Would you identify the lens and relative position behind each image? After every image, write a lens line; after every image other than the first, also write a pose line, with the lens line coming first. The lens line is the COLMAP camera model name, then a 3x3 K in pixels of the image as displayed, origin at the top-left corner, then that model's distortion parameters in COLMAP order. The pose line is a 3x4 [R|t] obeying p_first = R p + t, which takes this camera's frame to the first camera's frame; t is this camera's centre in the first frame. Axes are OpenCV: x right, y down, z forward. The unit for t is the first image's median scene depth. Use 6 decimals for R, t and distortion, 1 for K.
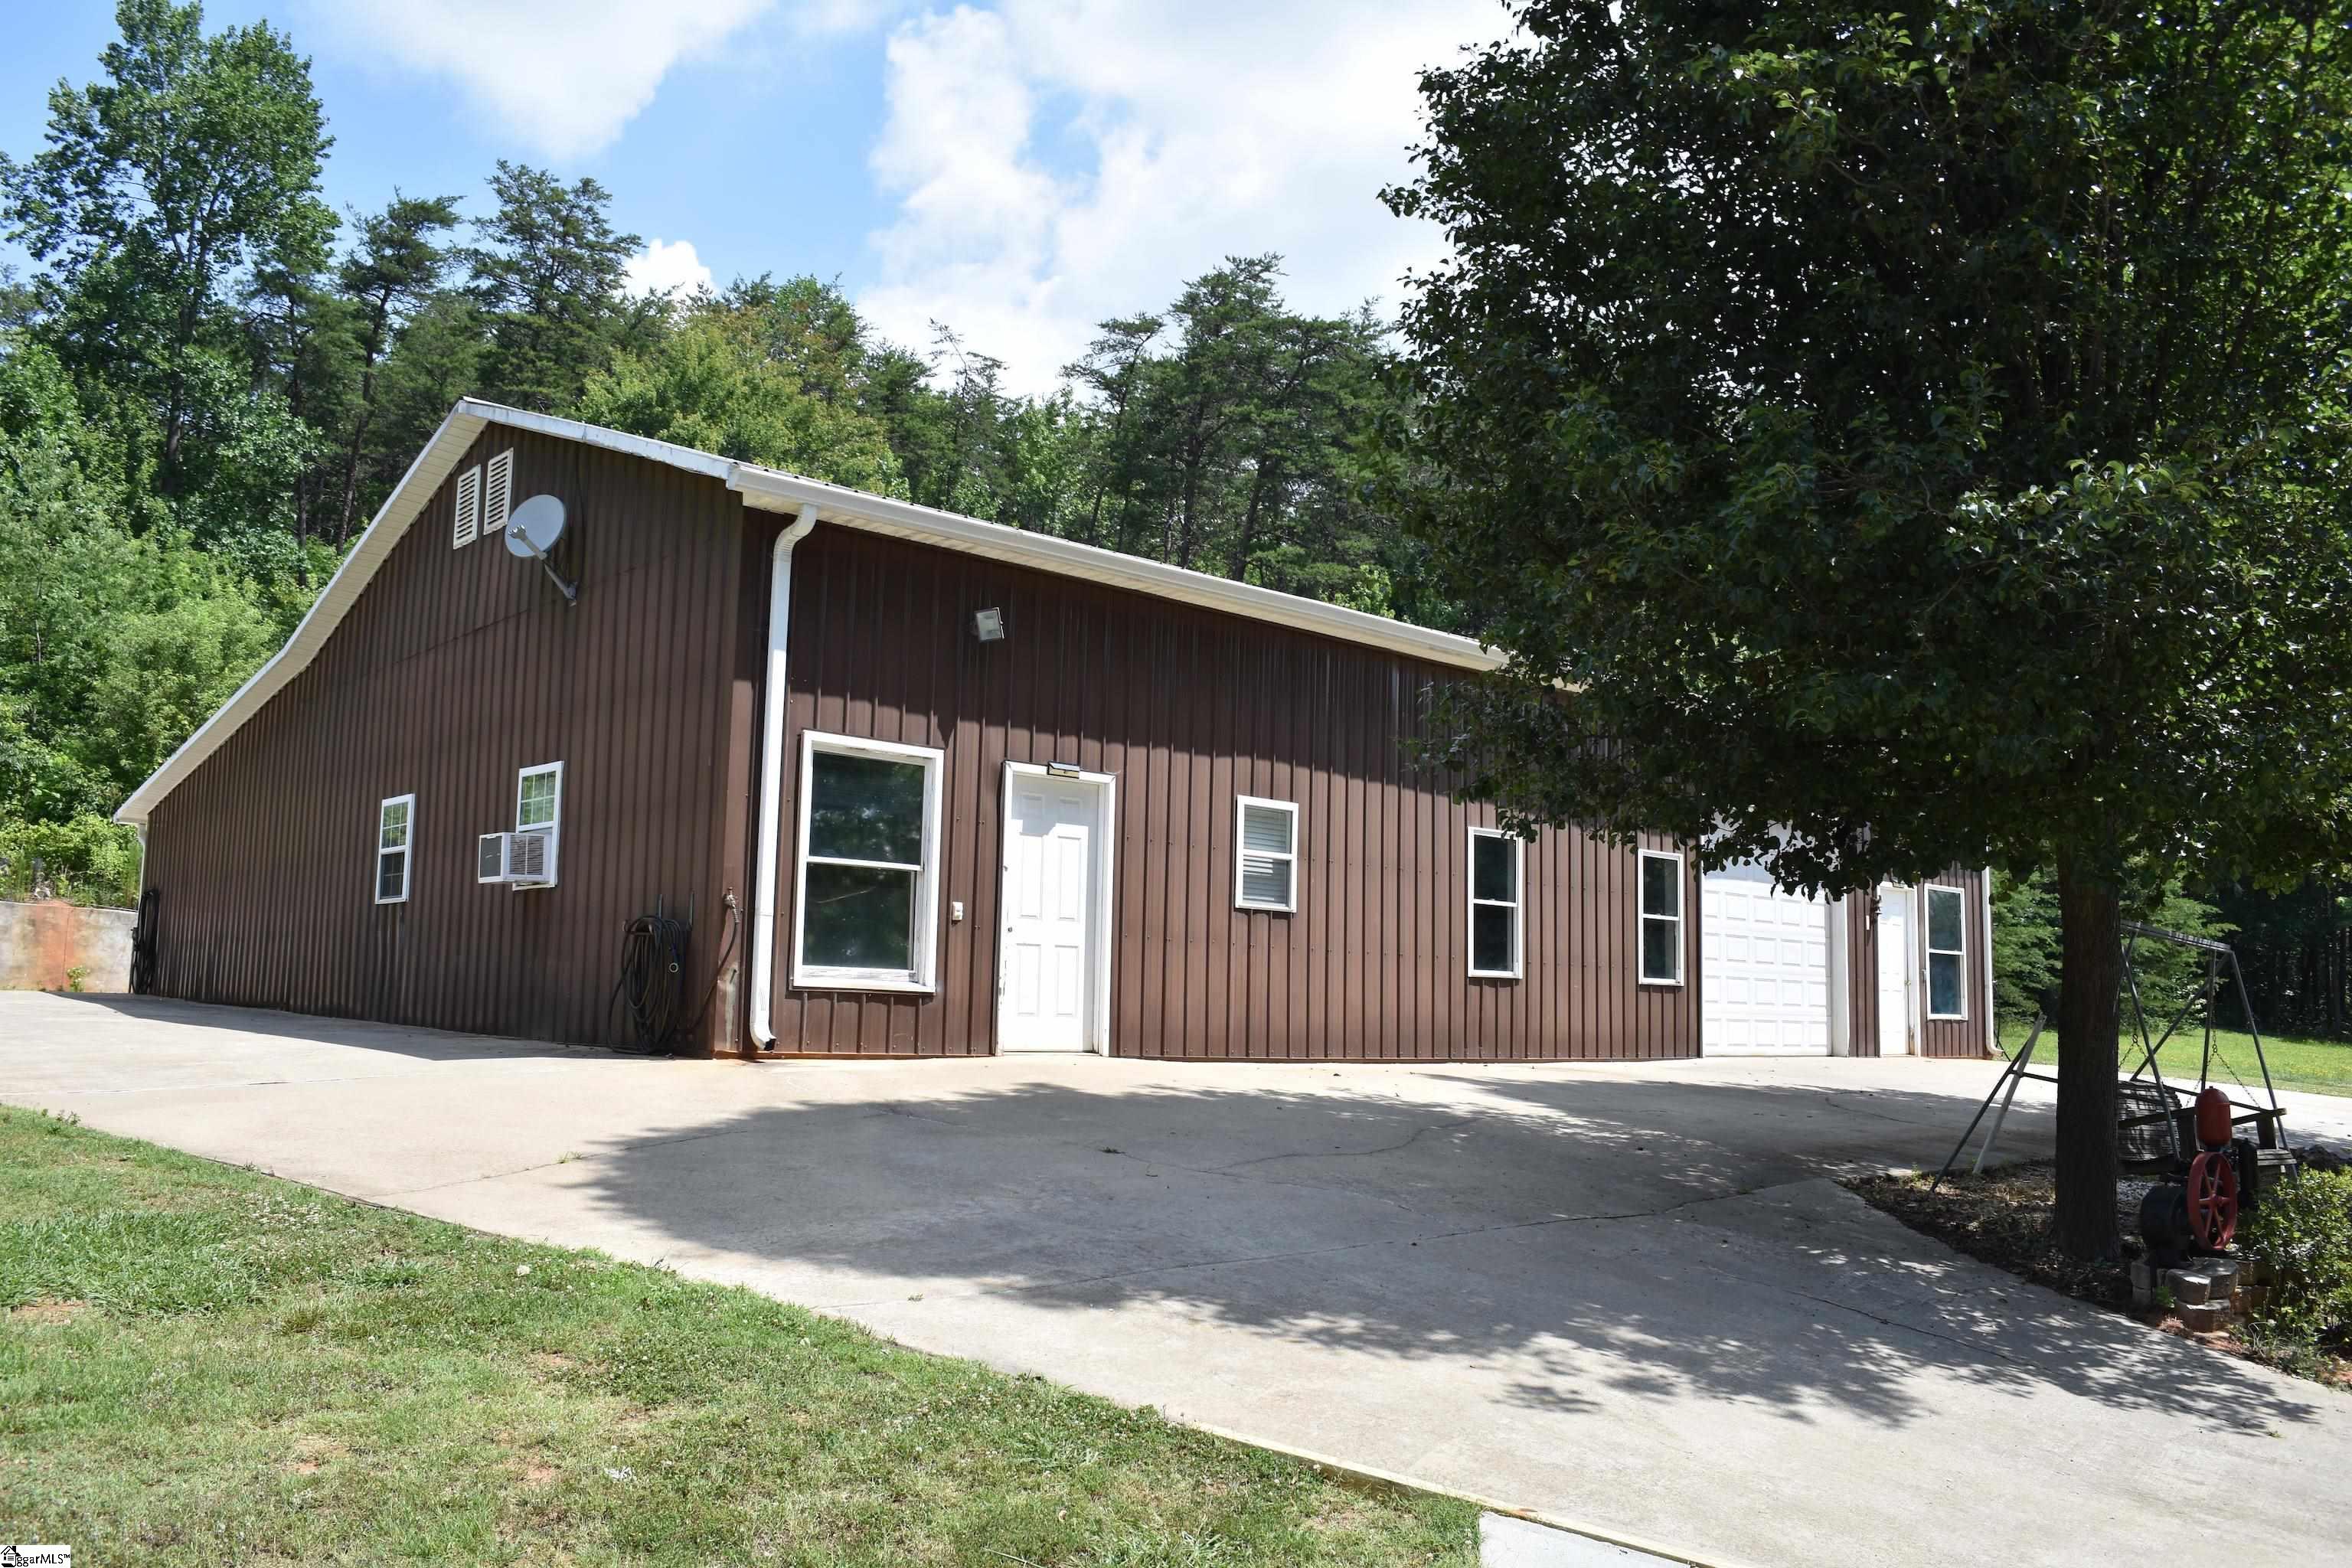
lens RADIAL K [[1833.2, 0, 1176.0], [0, 1833.2, 784.0], [0, 0, 1]] dist [-0.084086, 0.000935]
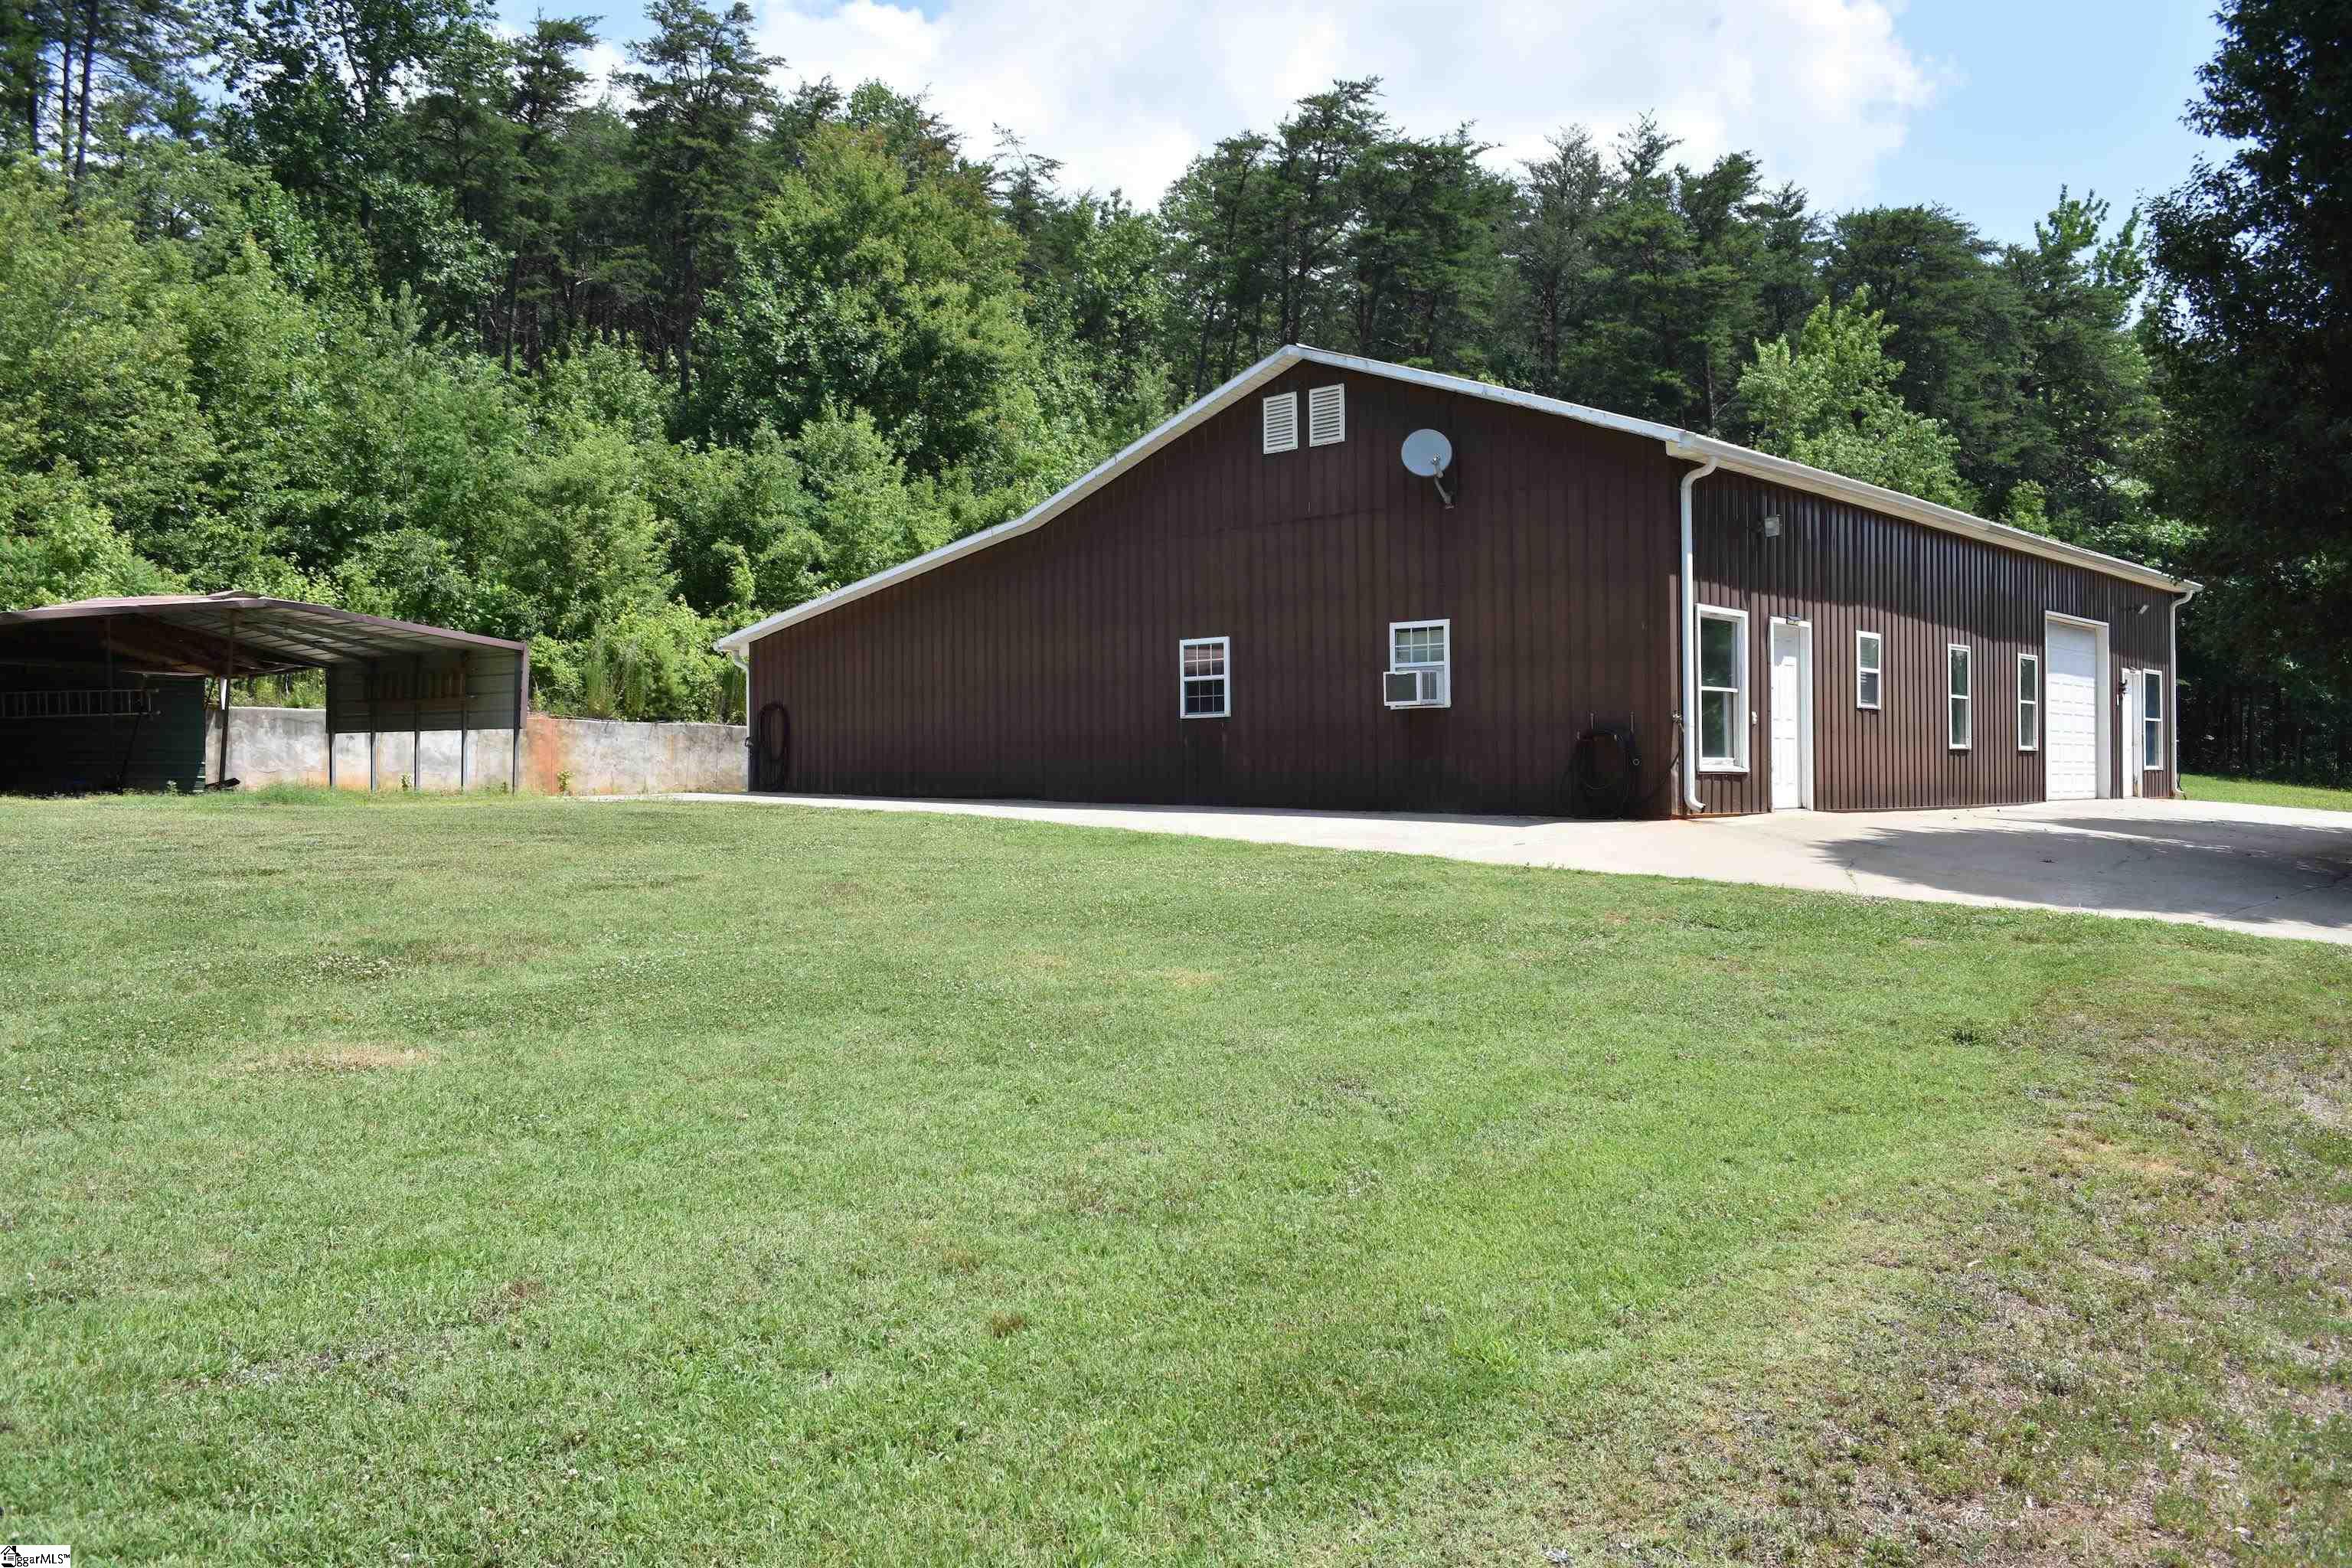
lens RADIAL K [[1833.2, 0, 1176.0], [0, 1833.2, 784.0], [0, 0, 1]] dist [-0.084086, 0.000935]
pose [[0.996038, -0.028659, 0.084190, -0.383182], [0.017398, 0.991156, 0.131559, -0.043704], [-0.087216, -0.129573, 0.987727, -0.238202]]
